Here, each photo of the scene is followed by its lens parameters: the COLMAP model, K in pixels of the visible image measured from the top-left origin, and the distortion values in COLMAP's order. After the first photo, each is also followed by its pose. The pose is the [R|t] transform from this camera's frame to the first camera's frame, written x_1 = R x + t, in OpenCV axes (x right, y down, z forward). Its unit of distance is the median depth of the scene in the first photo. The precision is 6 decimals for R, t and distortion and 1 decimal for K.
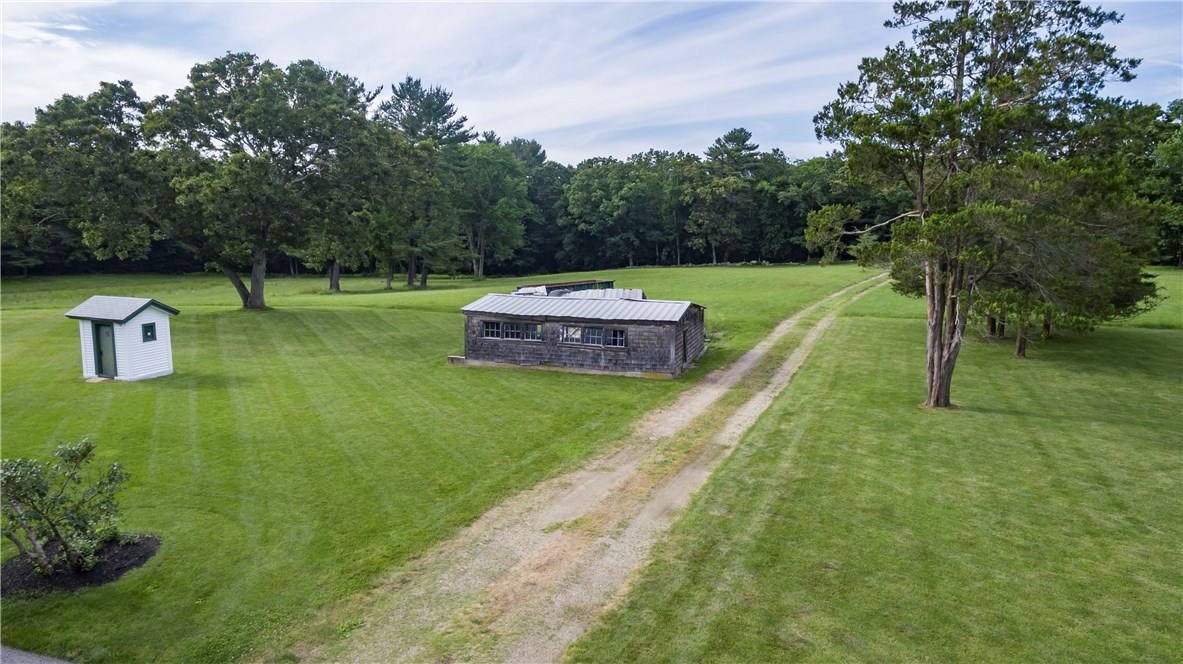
lens RADIAL K [[690.2, 0, 591.4], [0, 690.2, 330.8], [0, 0, 1]] dist [0.007525, 0.000206]
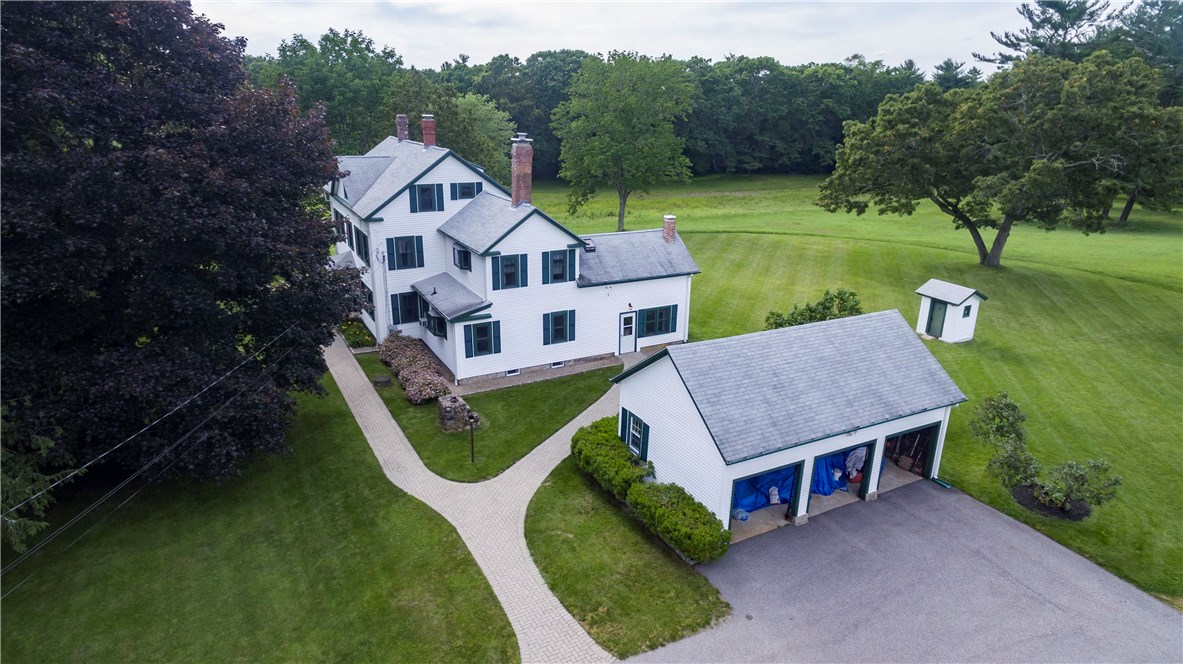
lens RADIAL K [[690.2, 0, 588.7], [0, 690.2, 333.1], [0, 0, 1]] dist [0.007525, 0.000206]
pose [[0.674862, 0.224458, -0.702979, -0.100589], [-0.095356, 0.971157, 0.218544, -0.133463], [0.731757, -0.080454, 0.676801, -0.385411]]
